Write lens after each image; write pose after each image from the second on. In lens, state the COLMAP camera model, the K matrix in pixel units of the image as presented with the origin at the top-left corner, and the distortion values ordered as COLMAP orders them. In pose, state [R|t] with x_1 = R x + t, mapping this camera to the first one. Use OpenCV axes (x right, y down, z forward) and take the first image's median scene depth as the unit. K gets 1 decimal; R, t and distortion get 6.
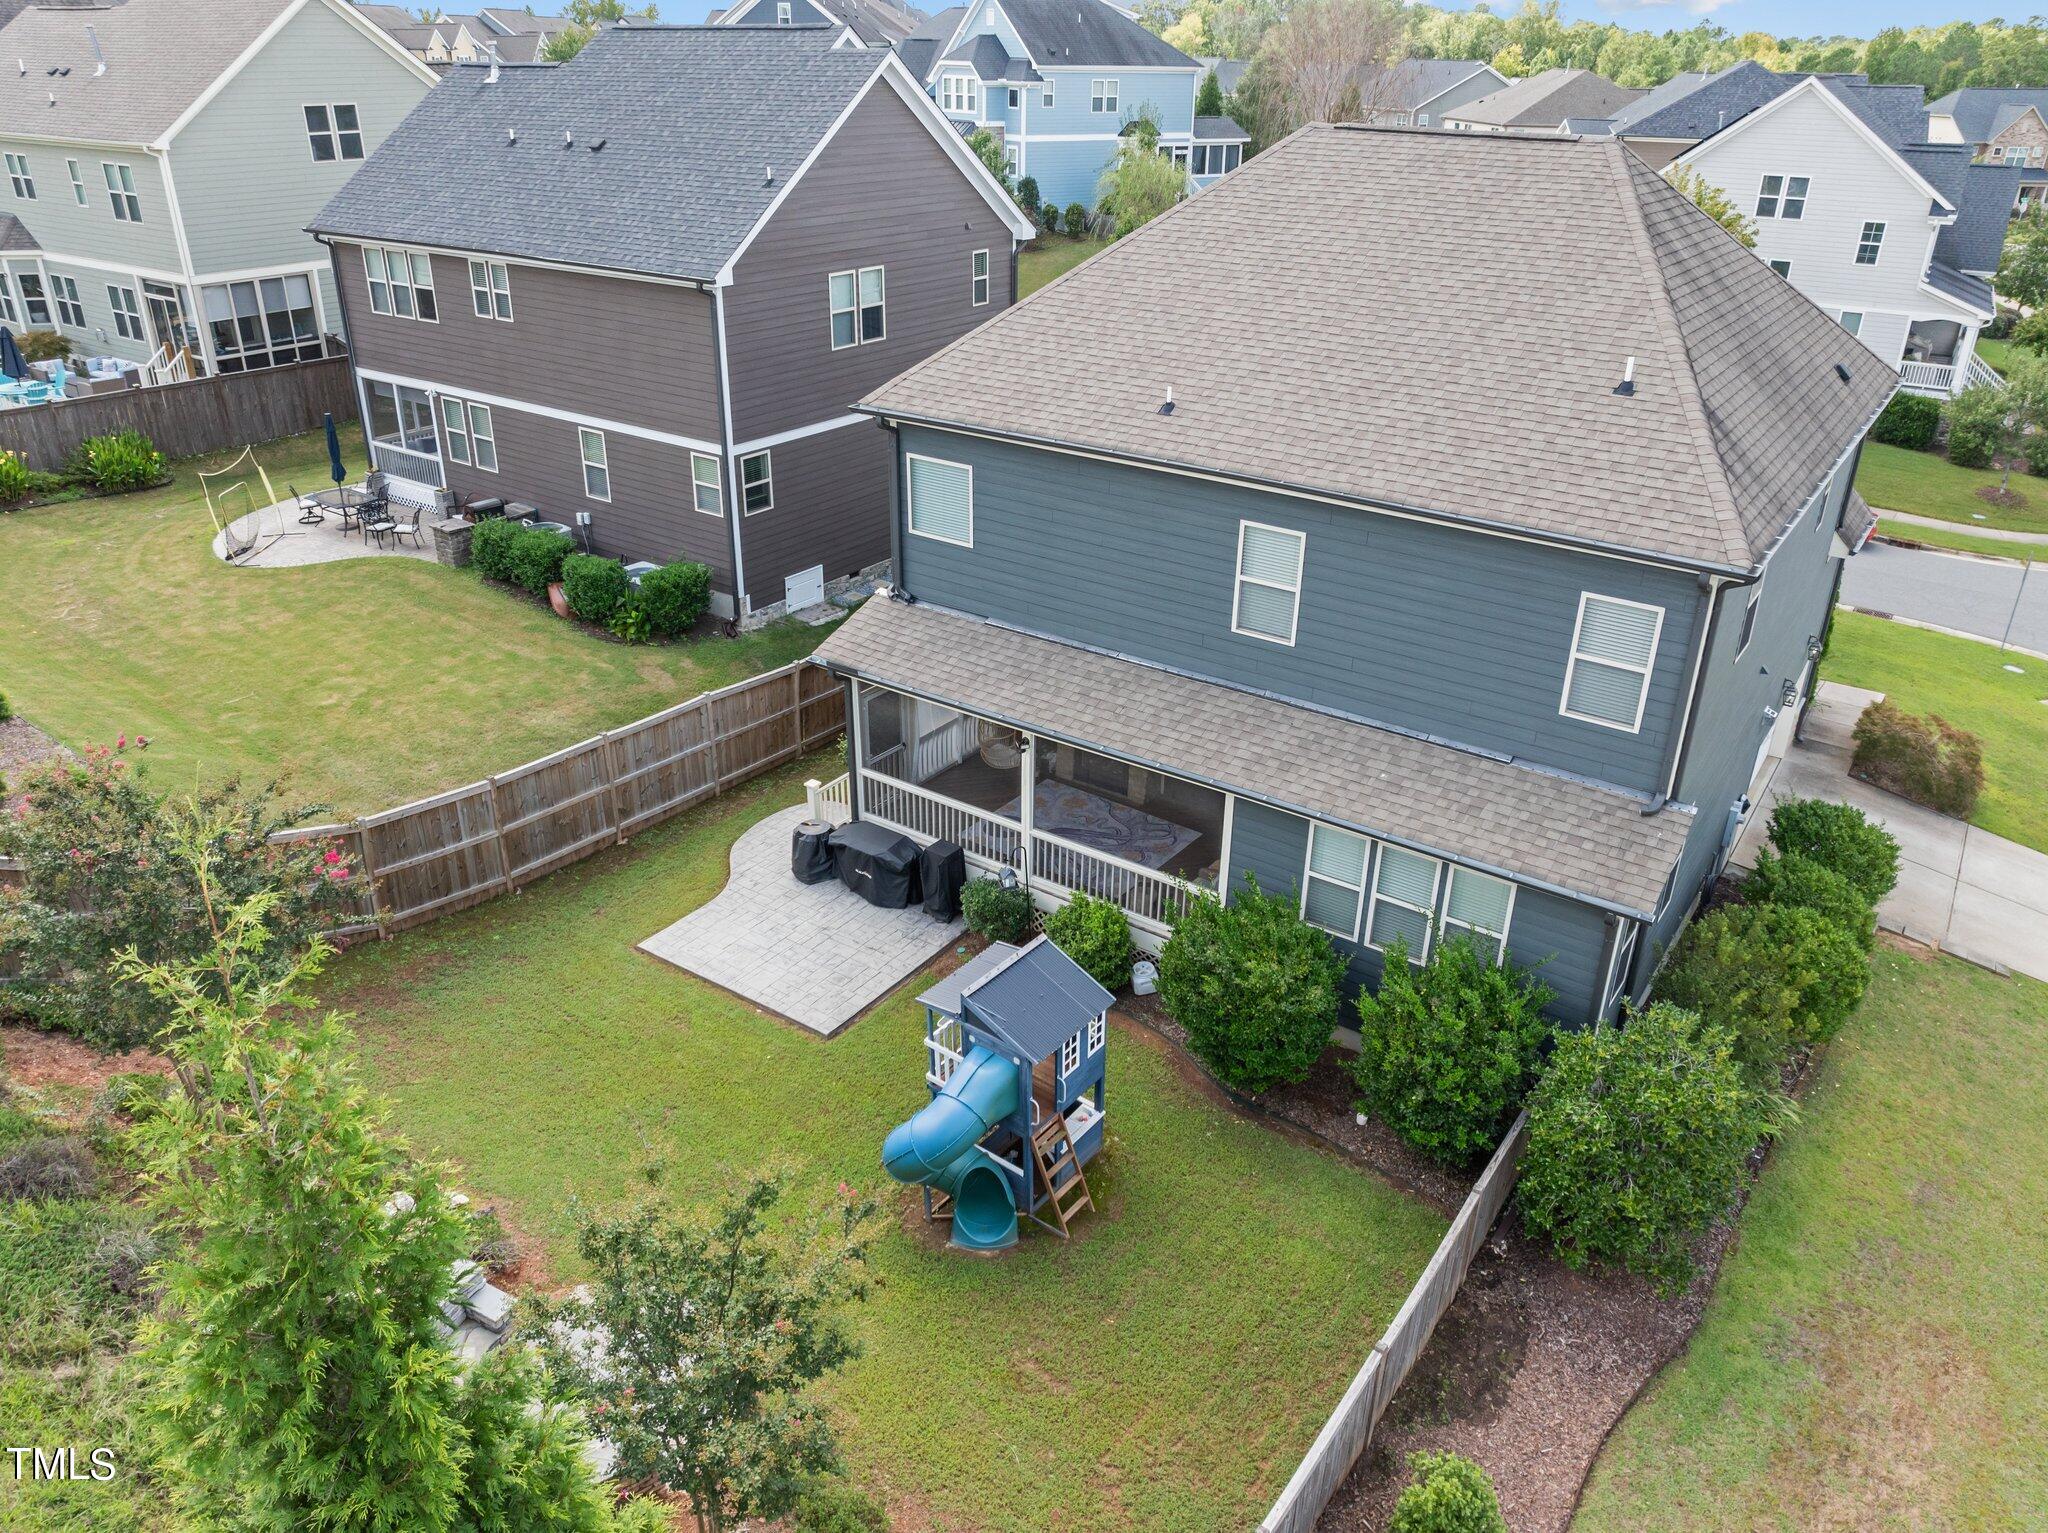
lens RADIAL K [[1433.8, 0, 1024.0], [0, 1433.8, 766.5], [0, 0, 1]] dist [0.021647, -0.001210]
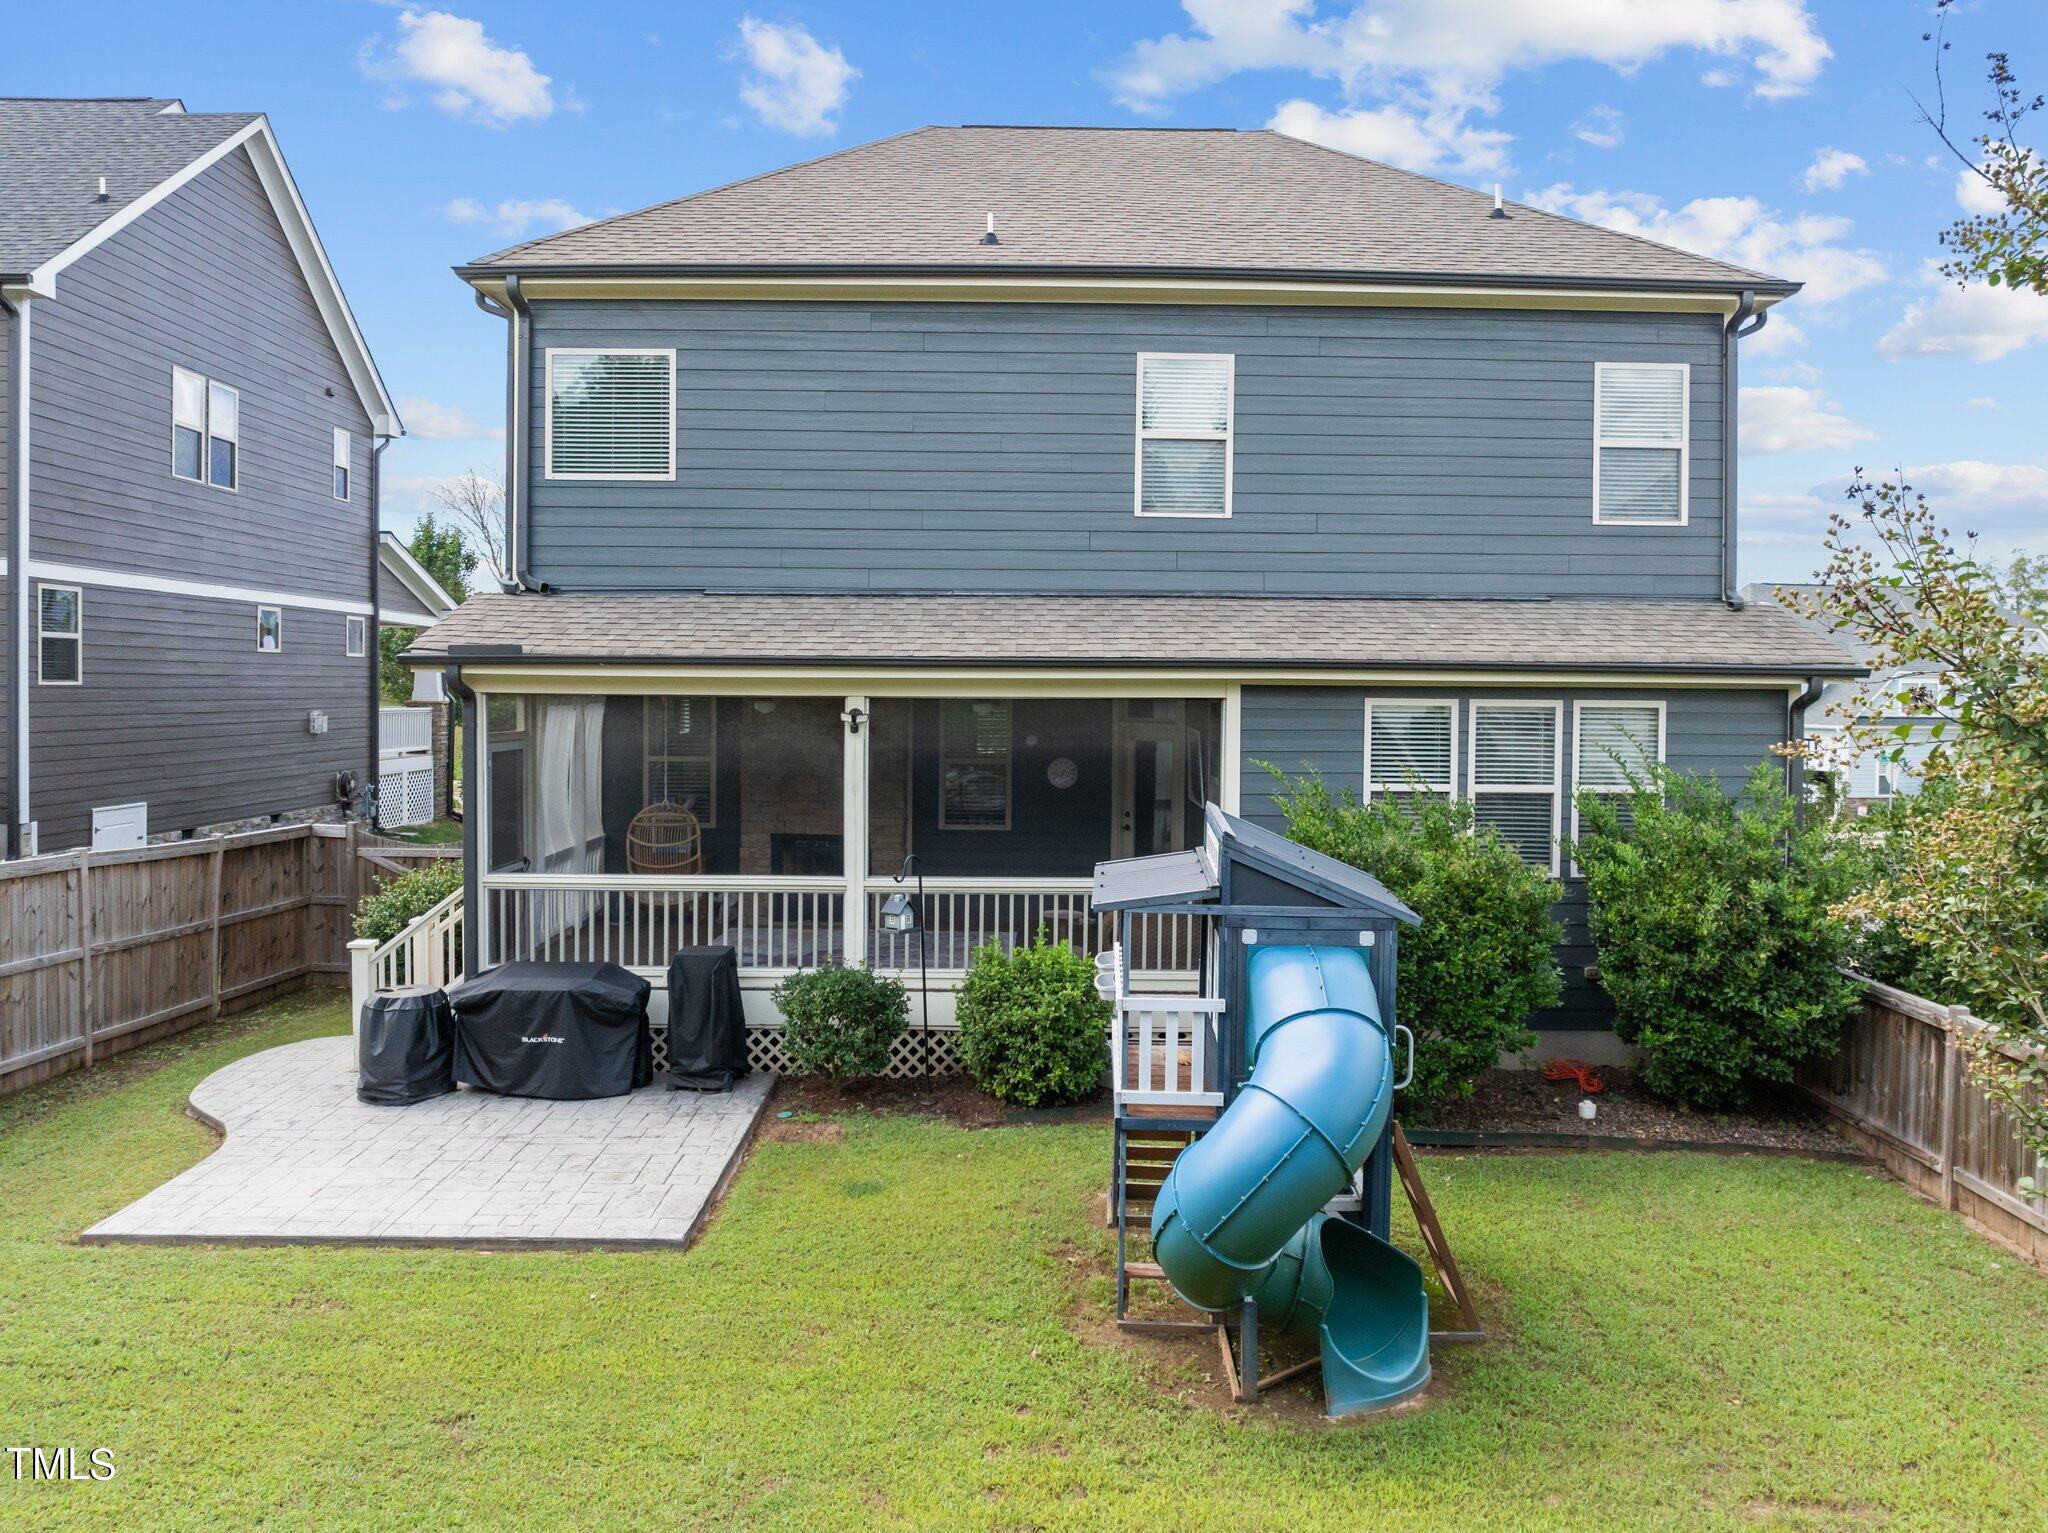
lens RADIAL K [[1440.5, 0, 1024.0], [0, 1440.5, 766.5], [0, 0, 1]] dist [-0.037617, 0.005337]
pose [[0.810427, -0.033009, 0.584909, -0.285716], [0.259892, 0.915047, -0.308456, 0.200136], [-0.525037, 0.401994, 0.750158, 0.489812]]
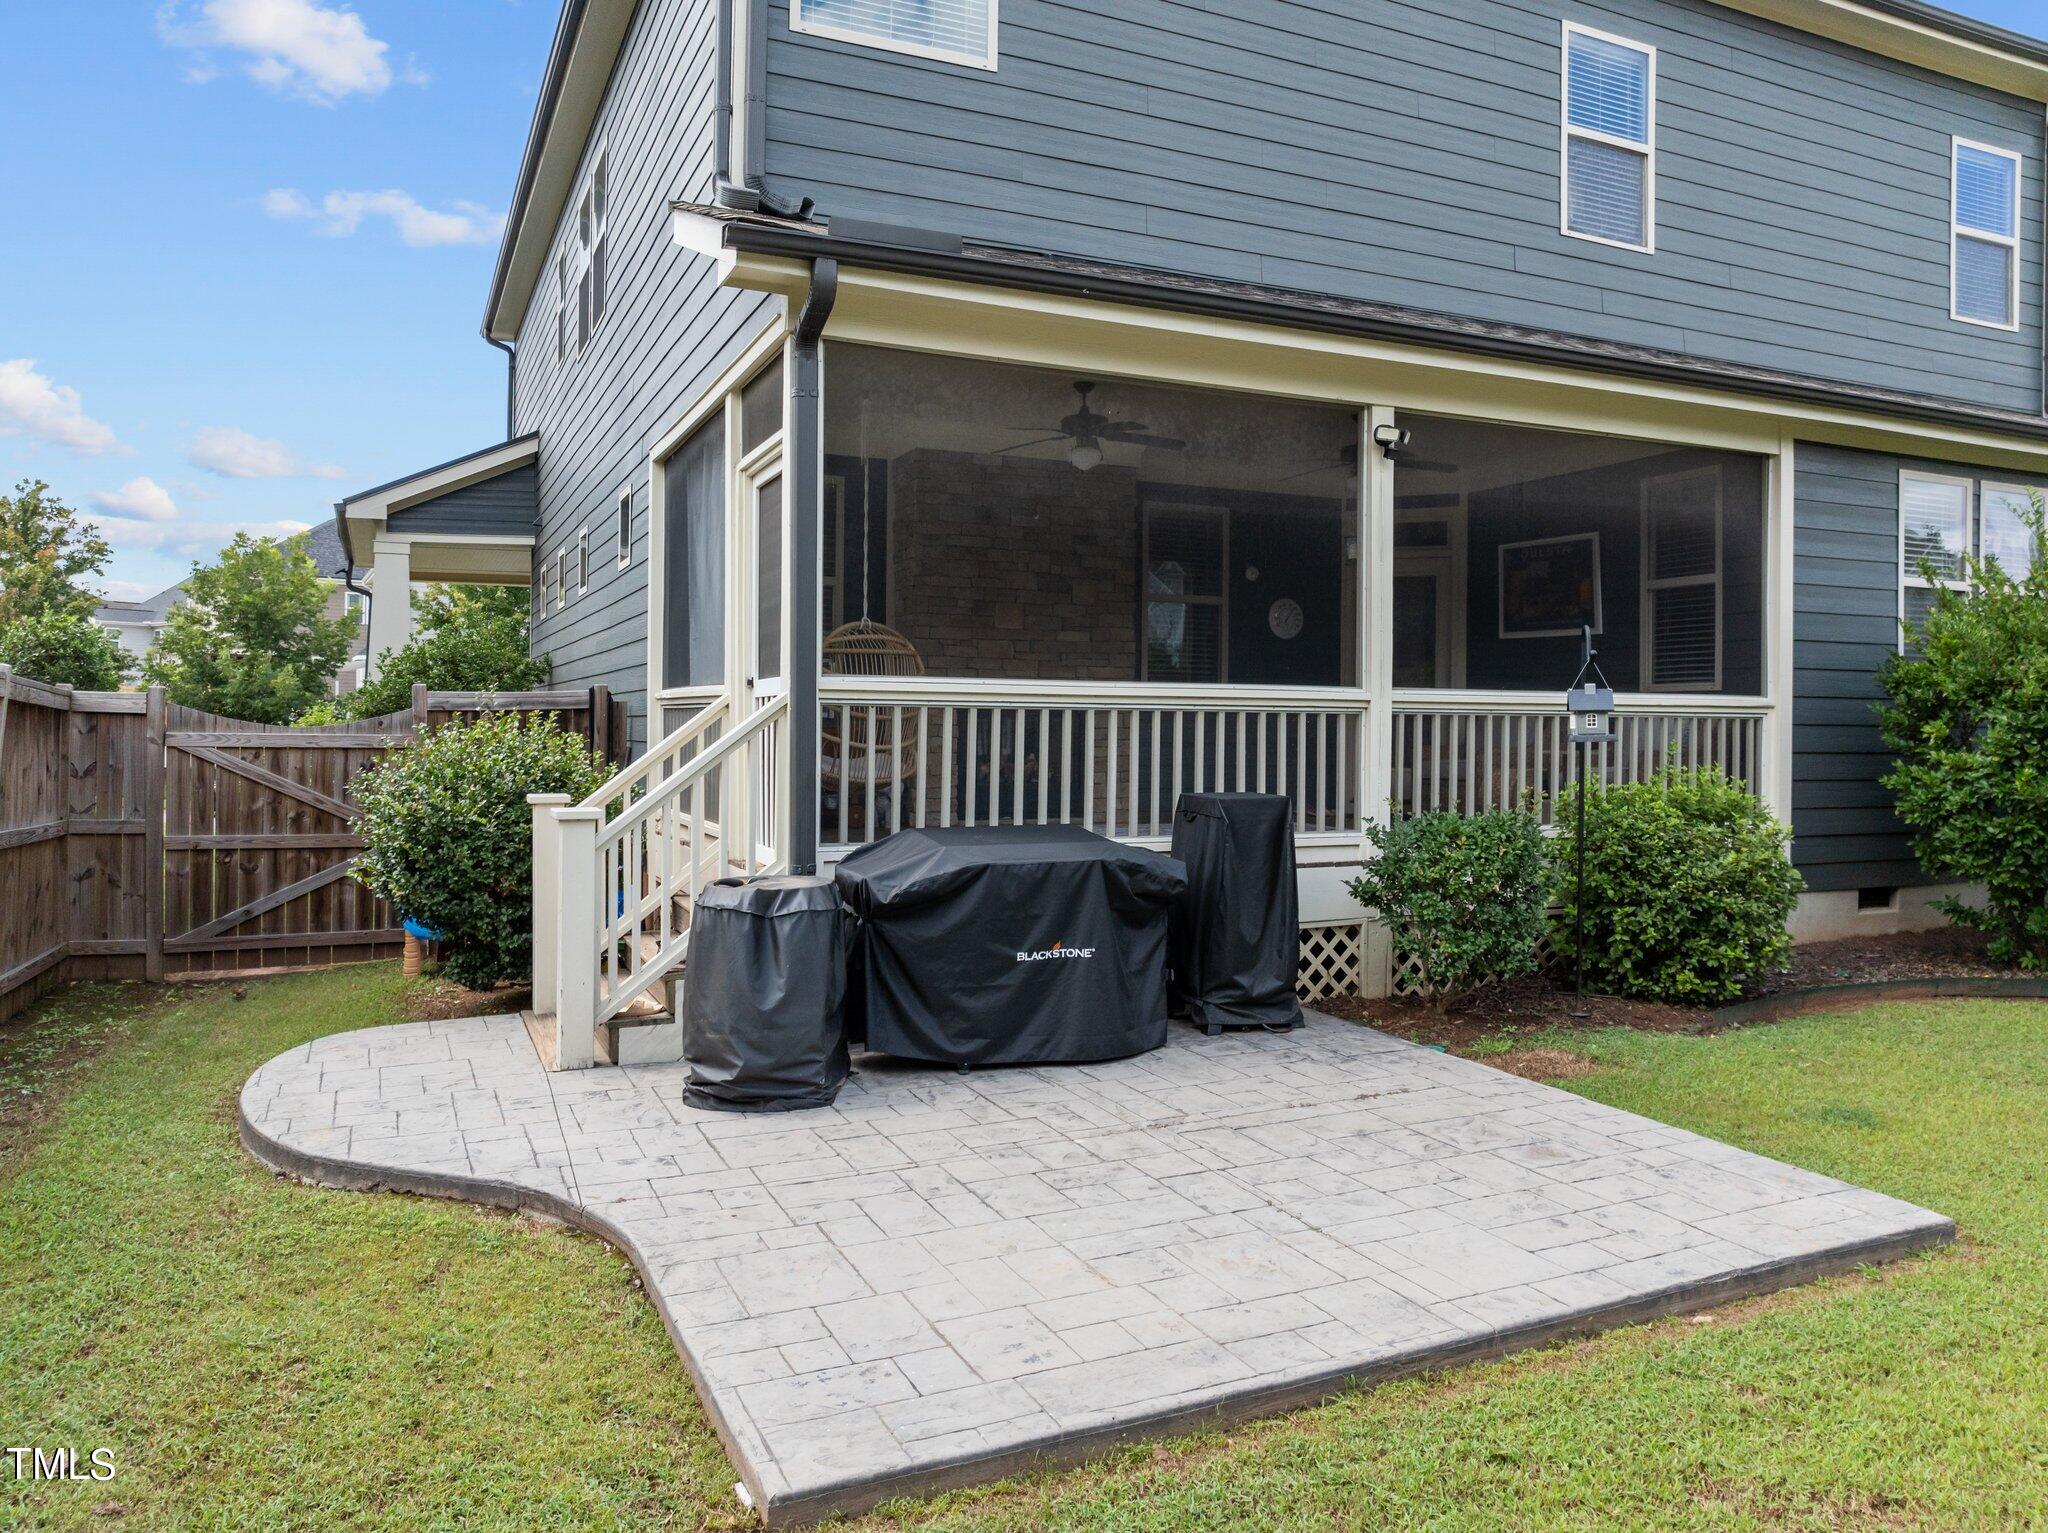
lens RADIAL K [[1429.3, 0, 1024.0], [0, 1429.3, 766.5], [0, 0, 1]] dist [-0.039975, -0.001447]
pose [[0.501053, -0.027196, 0.864989, -0.374235], [0.383366, 0.903062, -0.193675, 0.096473], [-0.775871, 0.428649, 0.462908, 0.900487]]
